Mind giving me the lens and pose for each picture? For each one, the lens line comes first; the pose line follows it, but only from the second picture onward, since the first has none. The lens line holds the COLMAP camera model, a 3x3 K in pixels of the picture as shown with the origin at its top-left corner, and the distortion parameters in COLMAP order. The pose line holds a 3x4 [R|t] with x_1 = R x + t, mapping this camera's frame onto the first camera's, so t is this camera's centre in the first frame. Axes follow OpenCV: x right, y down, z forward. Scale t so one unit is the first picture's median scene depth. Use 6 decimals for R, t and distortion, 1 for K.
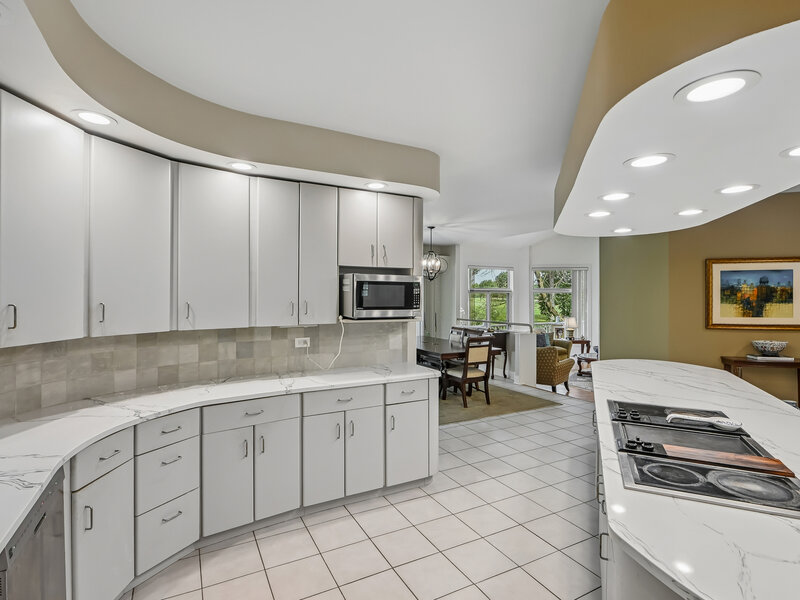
lens RADIAL K [[409.3, 0, 399.4], [0, 409.3, 295.9], [0, 0, 1]] dist [0.000149, -0.001846]
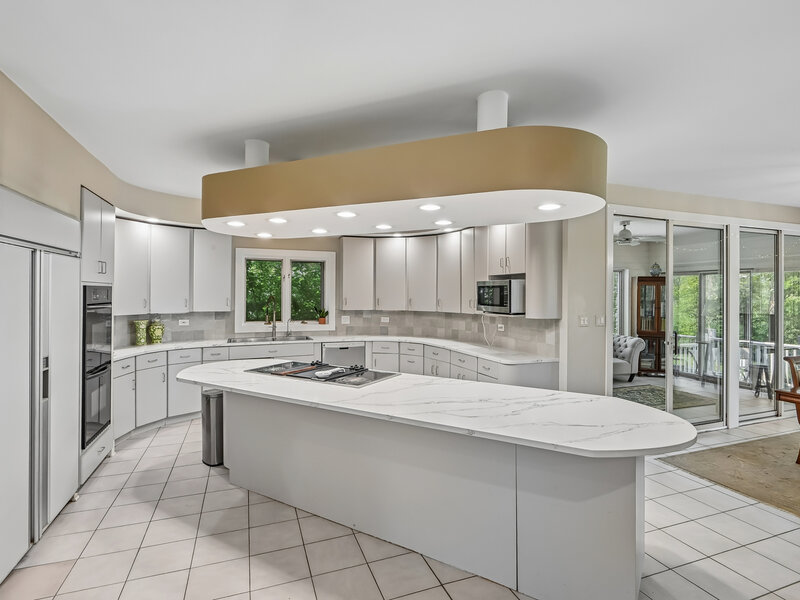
lens RADIAL K [[409.3, 0, 399.4], [0, 409.3, 295.9], [0, 0, 1]] dist [0.000149, -0.001846]
pose [[-0.124698, -0.001559, -0.992194, 0.974511], [-0.005265, 0.999986, -0.000909, 0.001124], [0.992181, 0.005111, -0.124704, 0.617062]]
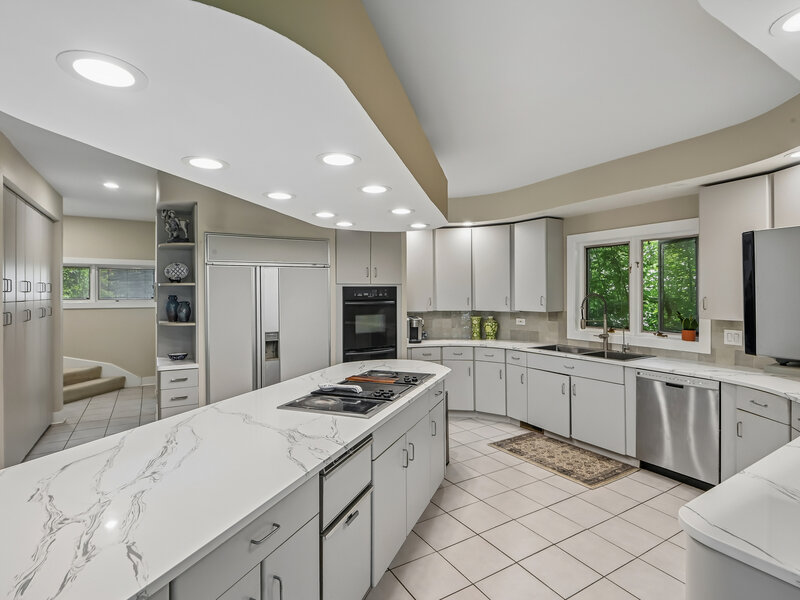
lens RADIAL K [[406.8, 0, 397.3], [0, 406.8, 292.1], [0, 0, 1]] dist [-0.001998, -0.000781]
pose [[-0.998765, 0.001033, -0.049680, 0.260624], [0.001126, 0.999998, -0.001827, -0.000549], [0.049678, -0.001881, -0.998764, 0.975669]]
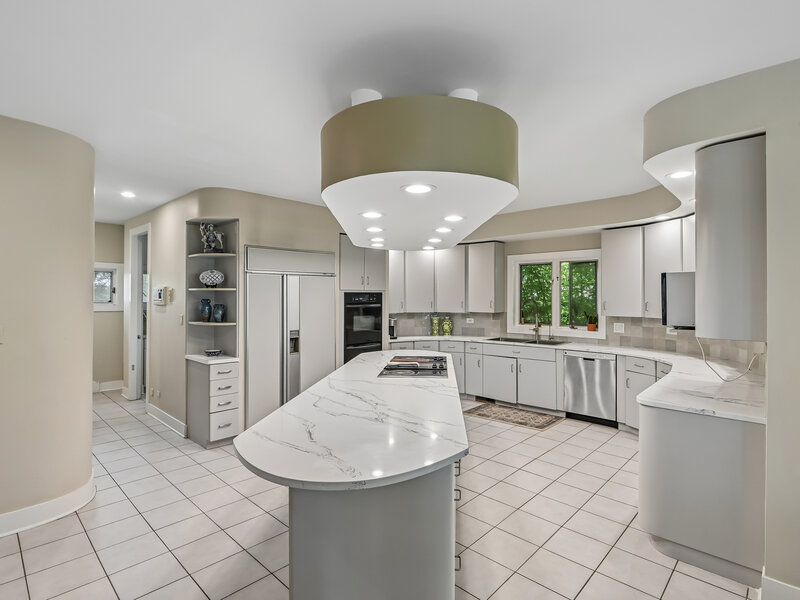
lens RADIAL K [[409.3, 0, 399.4], [0, 409.3, 295.9], [0, 0, 1]] dist [0.000149, -0.001846]
pose [[-0.948581, -0.005204, -0.316490, 0.568621], [-0.003805, 0.999980, -0.005038, 0.000227], [0.316510, -0.003574, -0.948582, 1.167530]]
